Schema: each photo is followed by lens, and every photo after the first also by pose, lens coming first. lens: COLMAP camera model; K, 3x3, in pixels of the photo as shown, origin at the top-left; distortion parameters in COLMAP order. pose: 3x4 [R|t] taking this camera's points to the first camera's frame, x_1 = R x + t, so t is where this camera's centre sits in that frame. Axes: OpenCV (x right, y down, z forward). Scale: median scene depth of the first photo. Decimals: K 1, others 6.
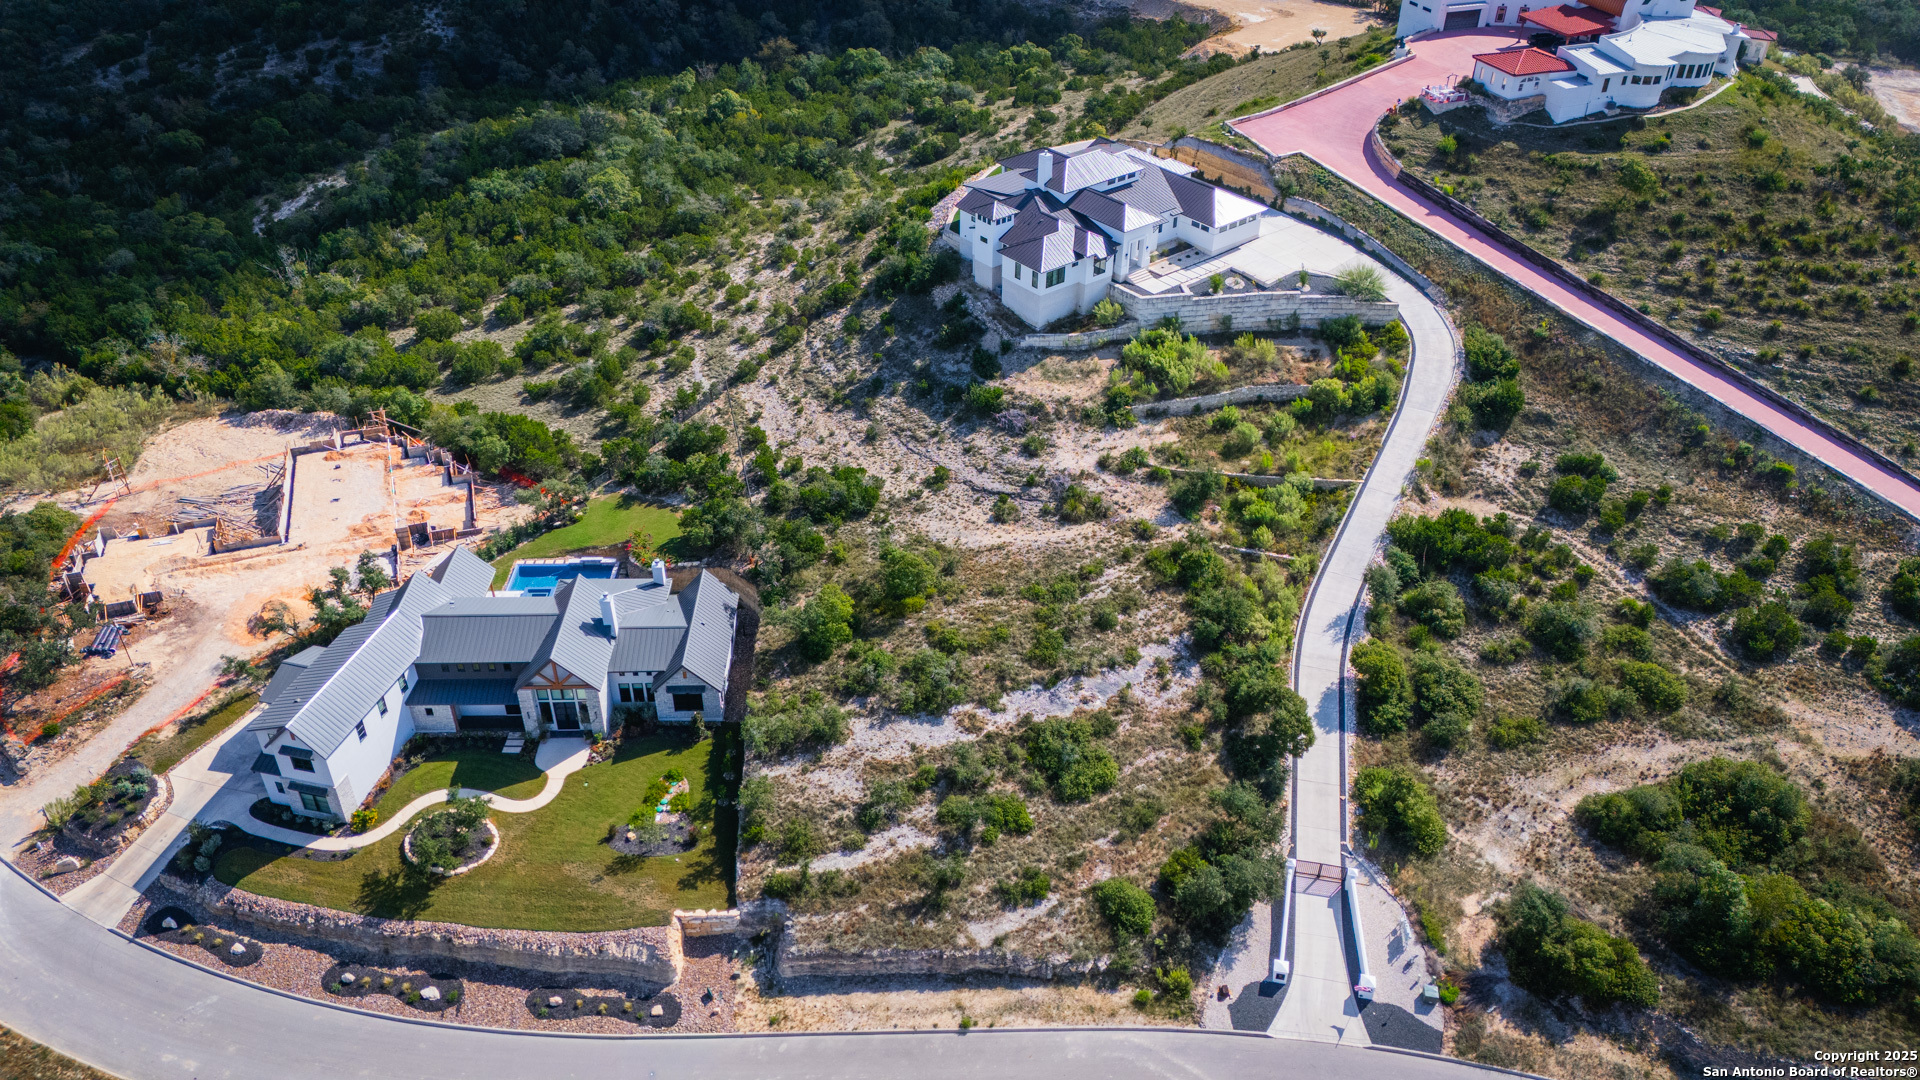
lens RADIAL K [[1402.9, 0, 959.3], [0, 1402.9, 549.1], [0, 0, 1]] dist [0.075874, -0.074630]
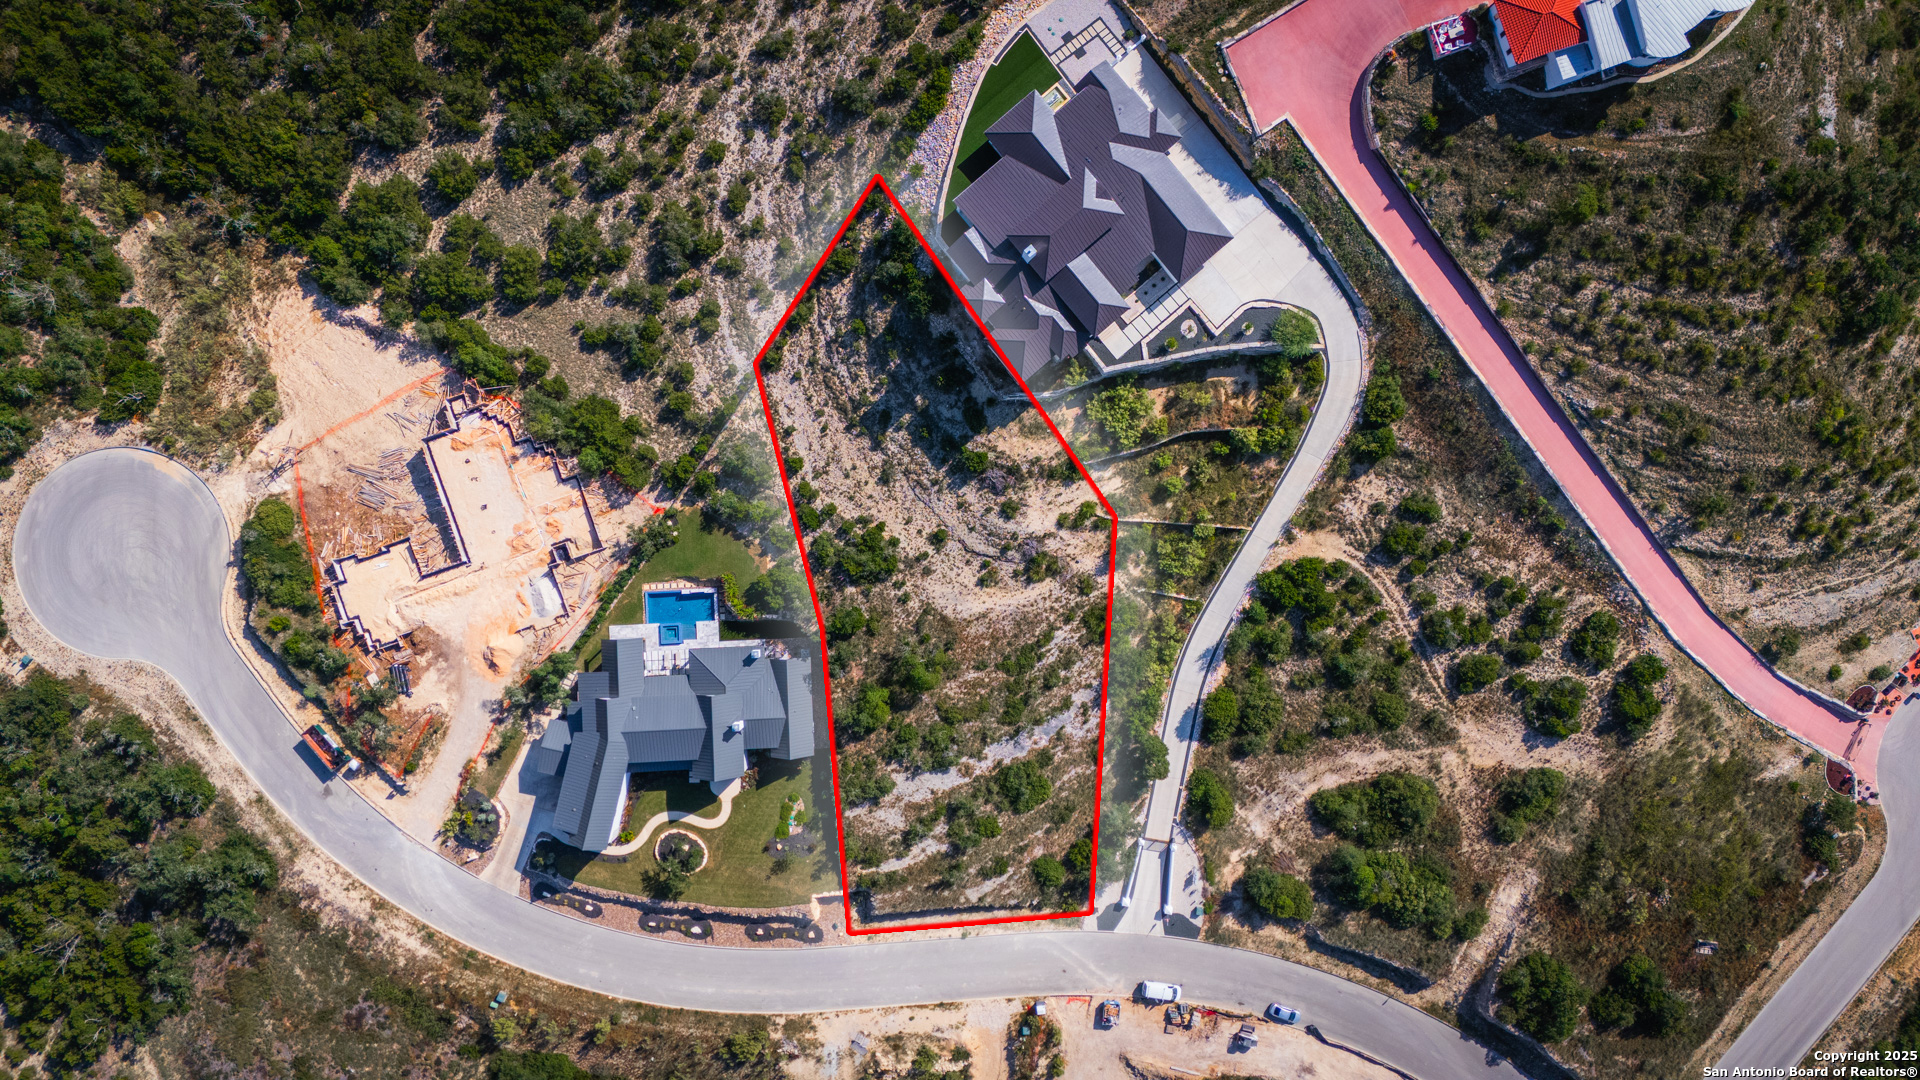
lens RADIAL K [[1402.9, 0, 959.3], [0, 1402.9, 549.1], [0, 0, 1]] dist [0.075874, -0.074630]
pose [[0.999822, -0.017584, 0.006765, -0.006046], [0.004514, 0.572166, 0.820126, -1.357308], [-0.018292, -0.819950, 0.572144, 0.251058]]
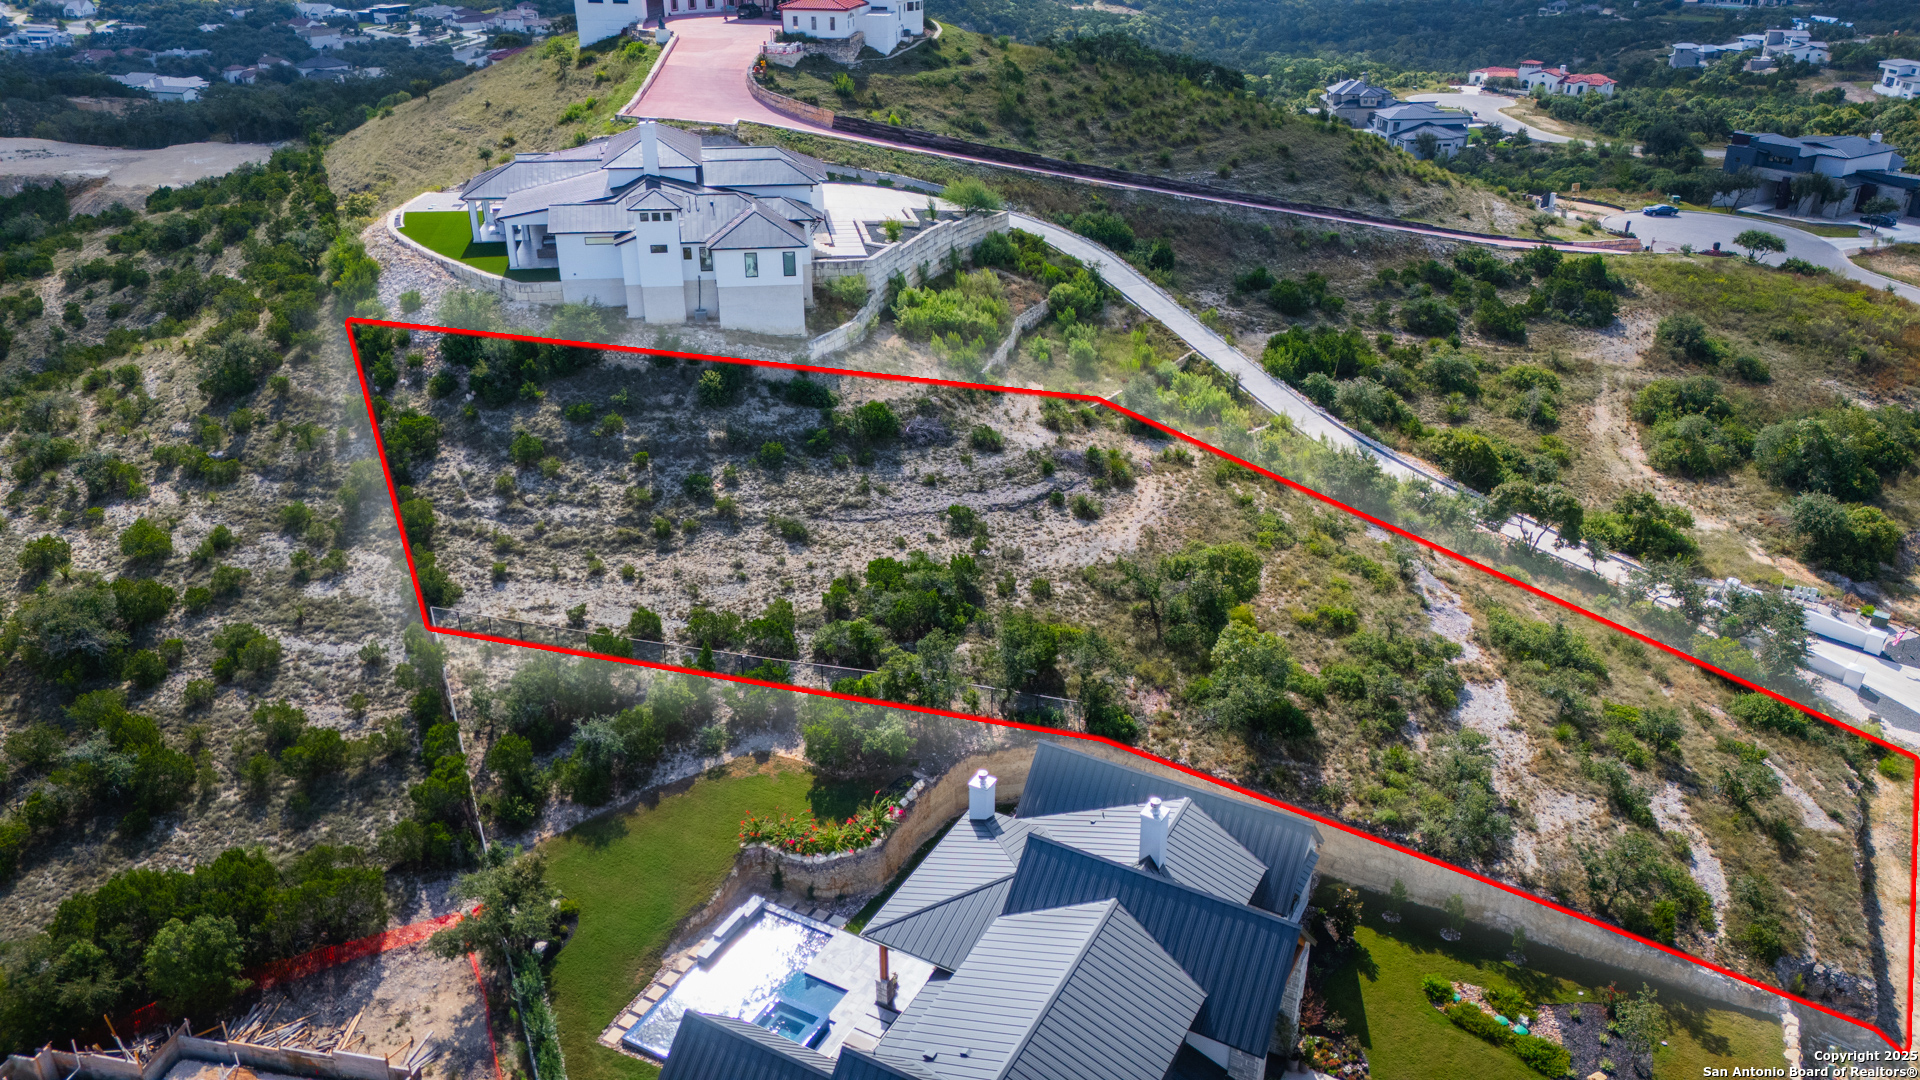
lens RADIAL K [[1402.9, 0, 959.3], [0, 1402.9, 549.1], [0, 0, 1]] dist [0.075874, -0.074630]
pose [[0.498189, -0.386718, 0.776052, -0.623368], [0.501888, 0.858463, 0.105596, -0.128345], [-0.707047, 0.336885, 0.621766, 0.700359]]
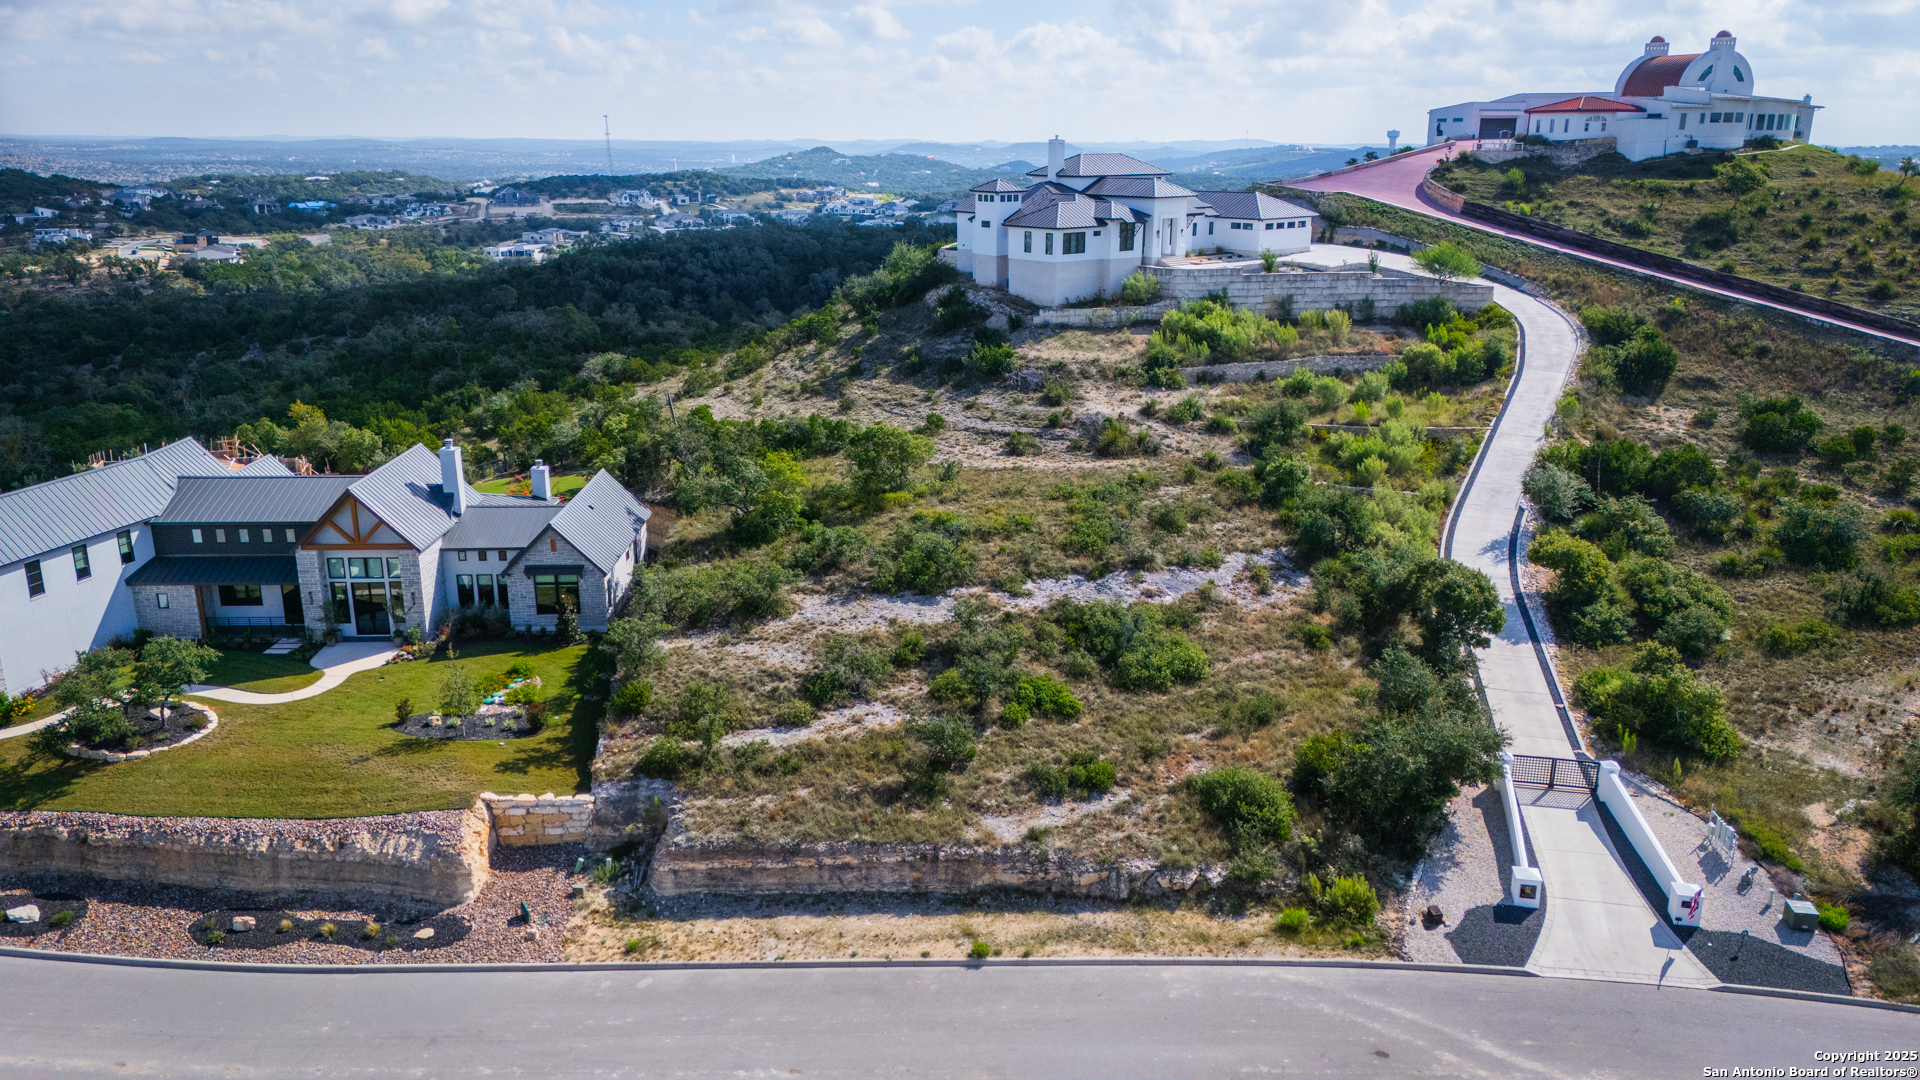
lens RADIAL K [[1402.9, 0, 959.3], [0, 1402.9, 549.1], [0, 0, 1]] dist [0.075874, -0.074630]
pose [[0.999957, -0.009024, 0.002334, -0.002881], [0.009293, 0.945593, -0.325219, 0.305615], [0.000728, 0.325227, 0.945636, 0.354075]]
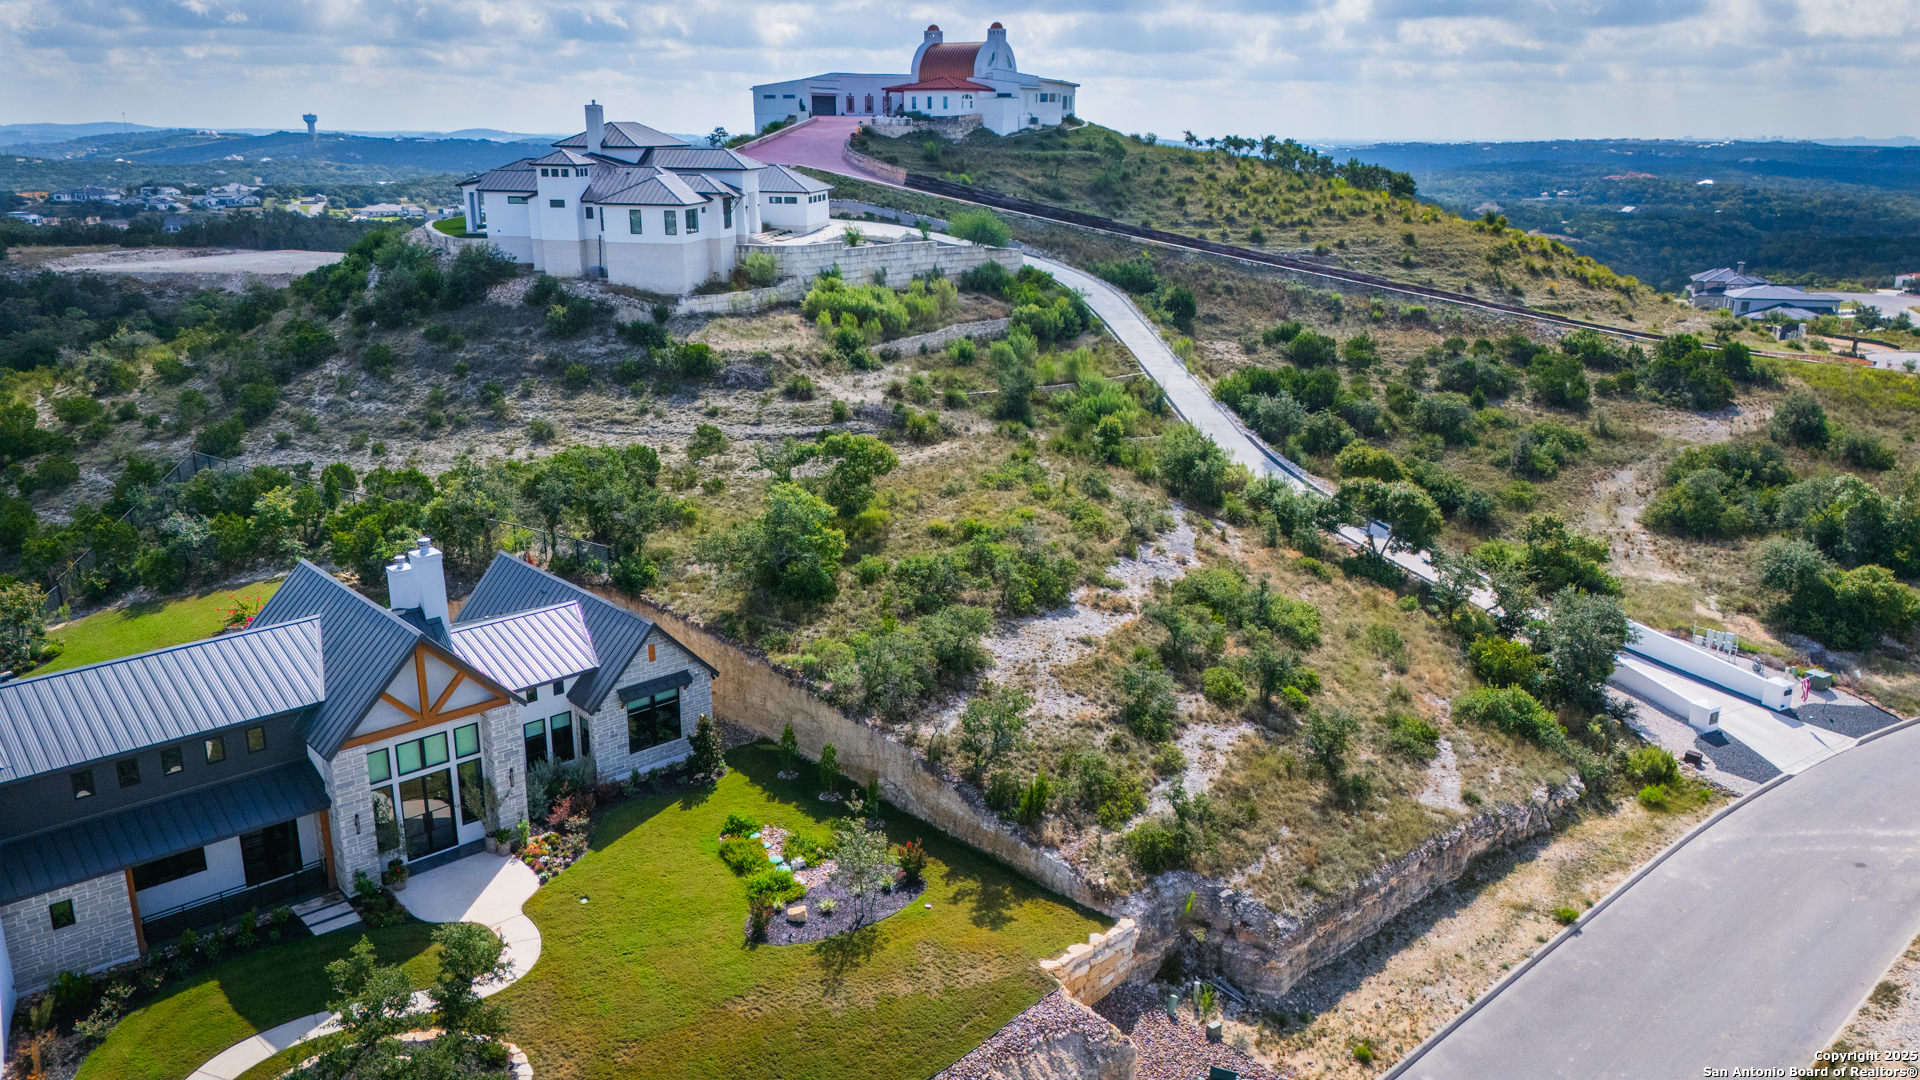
lens RADIAL K [[1402.7, 0, 959.2], [0, 1402.7, 558.3], [0, 0, 1]] dist [0.070595, -0.071408]
pose [[0.752331, -0.199913, 0.627720, -0.403053], [0.383969, 0.907330, -0.171230, 0.179486], [-0.535318, 0.369847, 0.759373, 0.551336]]
